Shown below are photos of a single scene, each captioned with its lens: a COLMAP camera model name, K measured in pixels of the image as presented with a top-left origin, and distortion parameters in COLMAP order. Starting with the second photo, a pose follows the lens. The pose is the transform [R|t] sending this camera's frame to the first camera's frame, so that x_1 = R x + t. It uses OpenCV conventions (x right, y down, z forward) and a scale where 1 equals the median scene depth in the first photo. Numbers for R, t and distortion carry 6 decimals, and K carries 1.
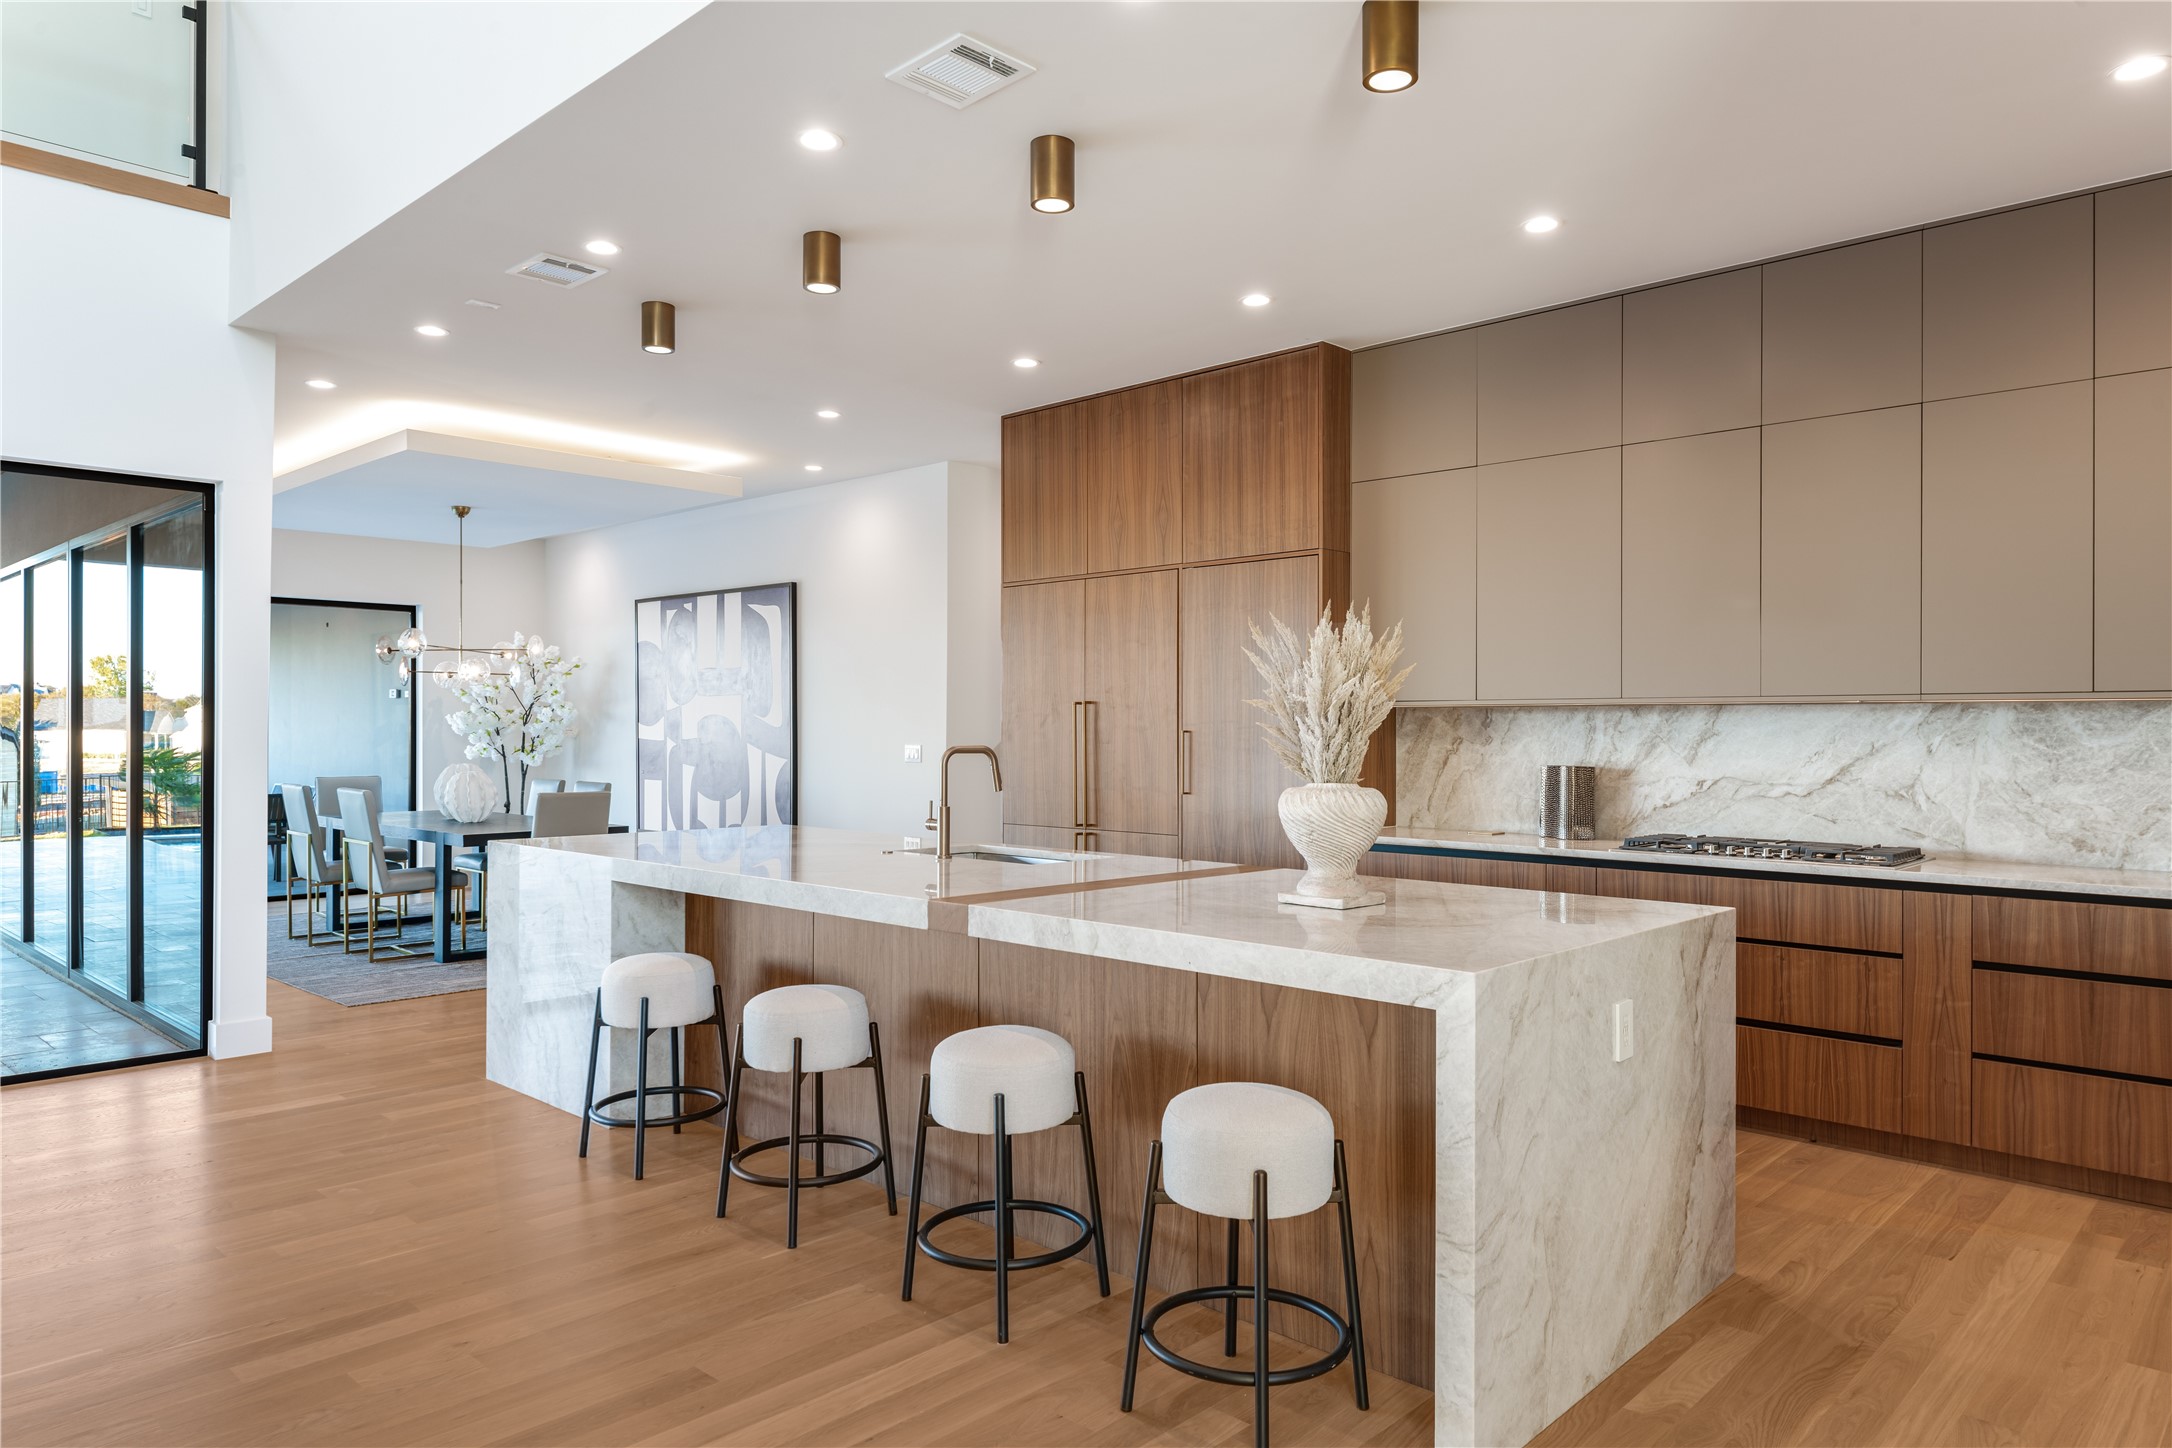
lens RADIAL K [[1373.2, 0, 1086.0], [0, 1373.2, 728.3], [0, 0, 1]] dist [0.003617, -0.000350]
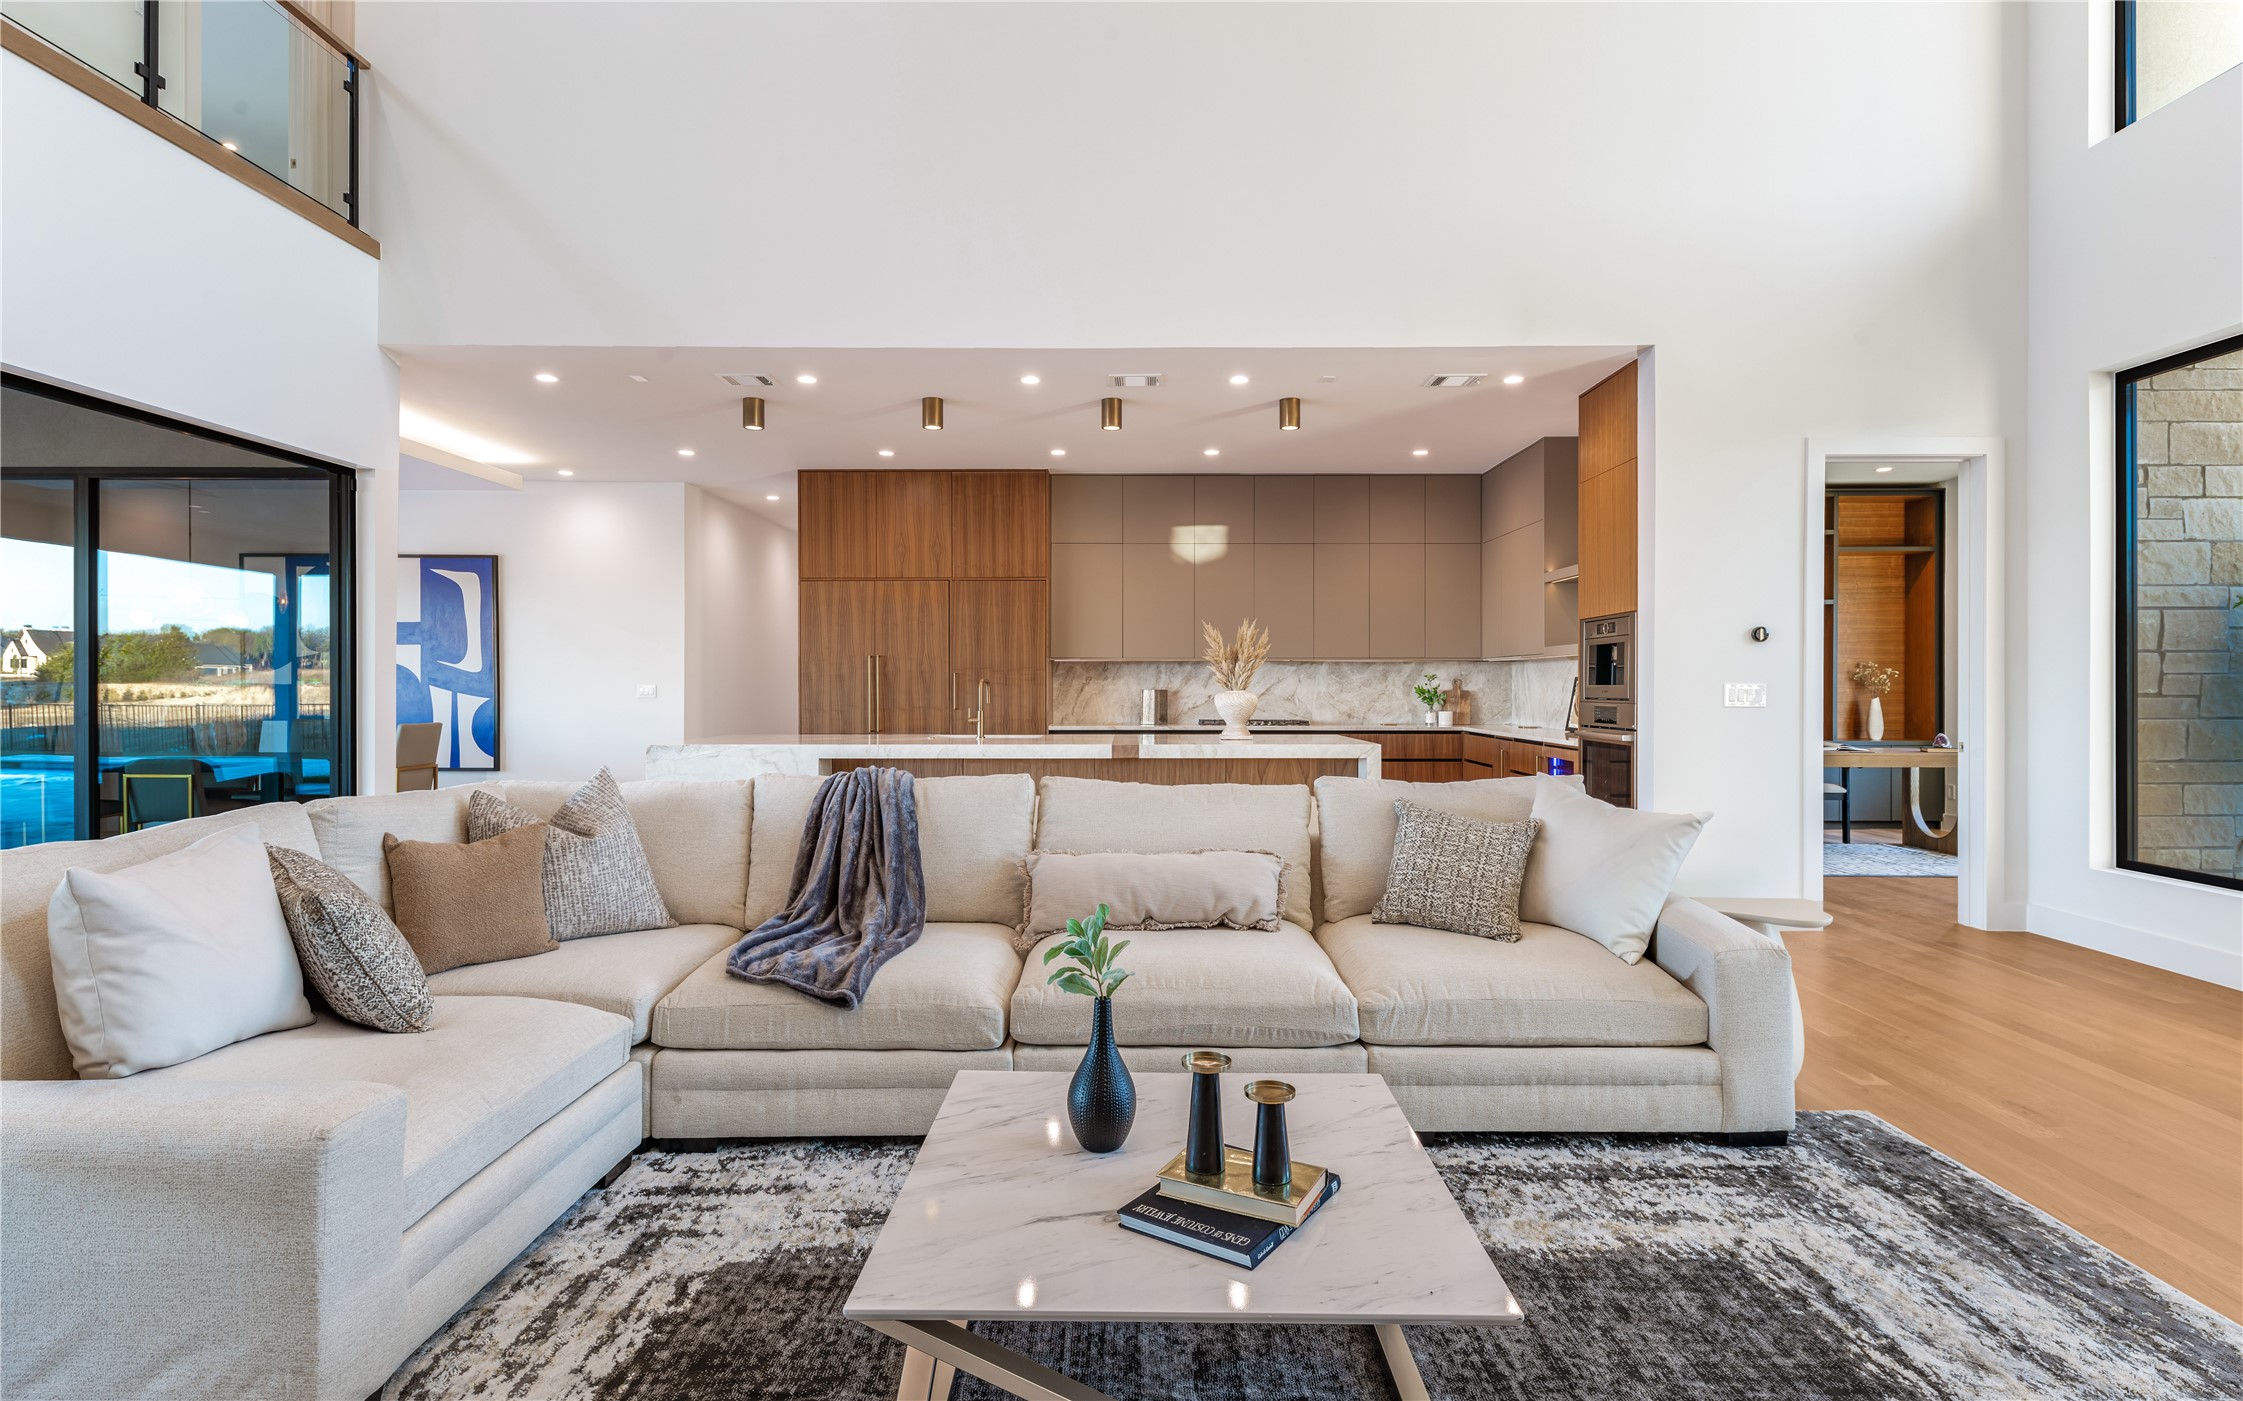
lens RADIAL K [[1133.5, 0, 1106.6], [0, 1133.5, 684.9], [0, 0, 1]] dist [0.004769, -0.002991]
pose [[0.731301, -0.003143, 0.682048, -0.809829], [0.002076, 0.999995, 0.002382, 0.014147], [-0.682052, -0.000326, 0.731303, -0.197374]]
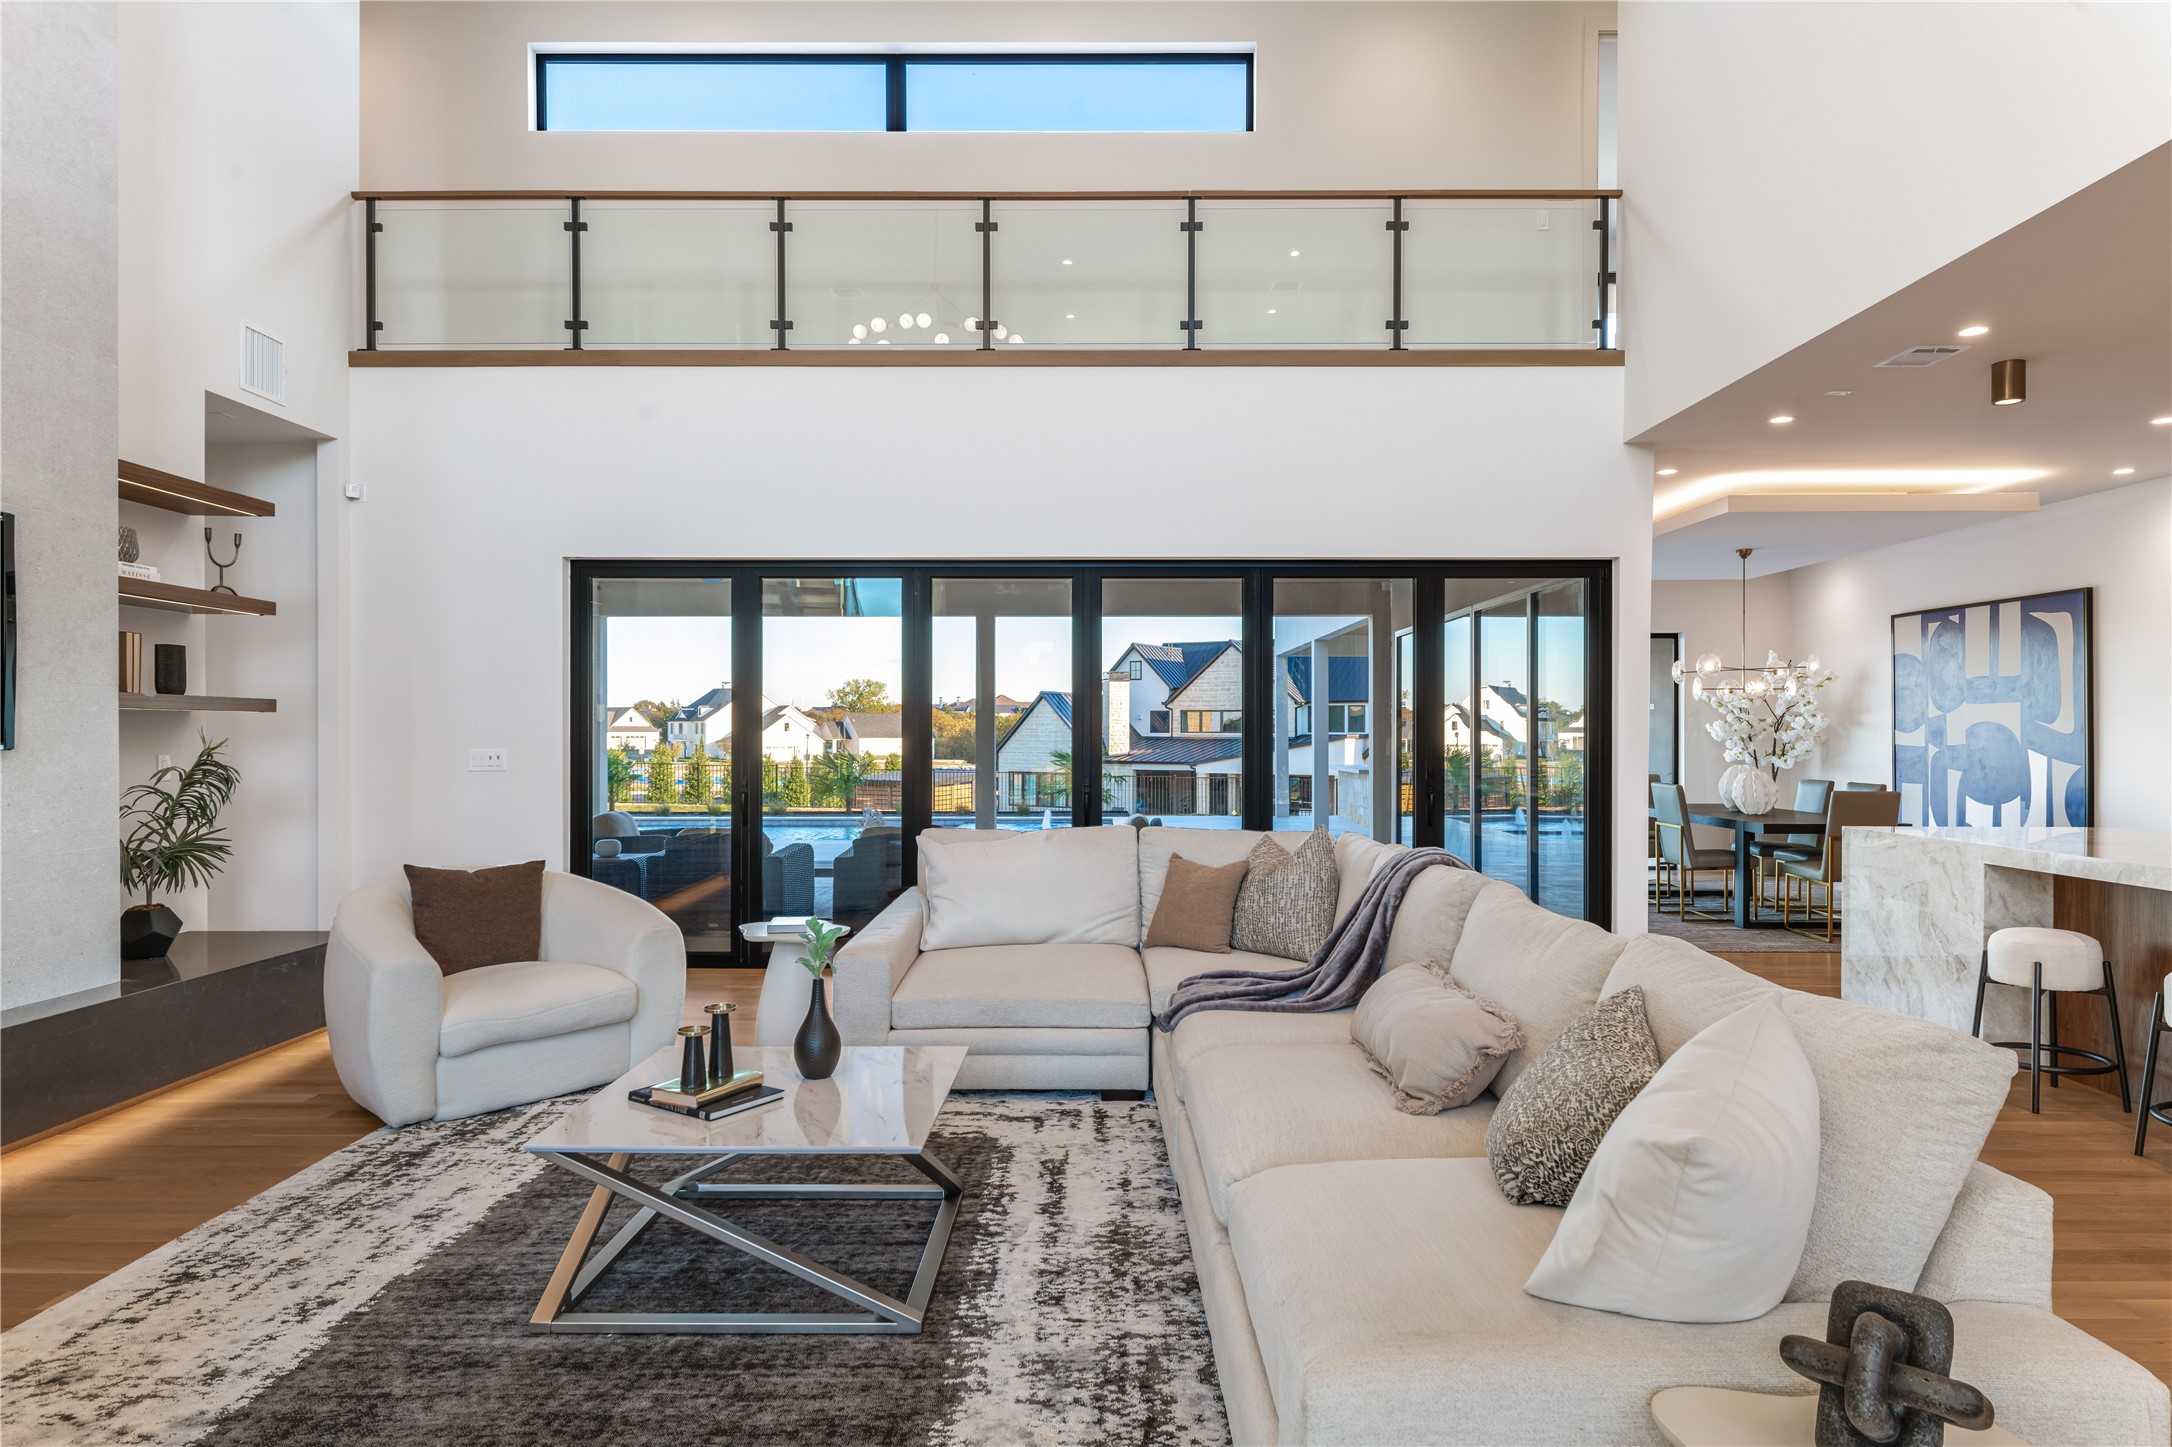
lens RADIAL K [[1260.1, 0, 1080.8], [0, 1260.1, 745.2], [0, 0, 1]] dist [-0.005688, -0.002679]
pose [[0.674643, 0.003769, -0.738135, -0.056493], [0.002081, 0.999973, 0.007007, -0.000347], [0.738141, -0.006263, 0.674617, -0.242877]]
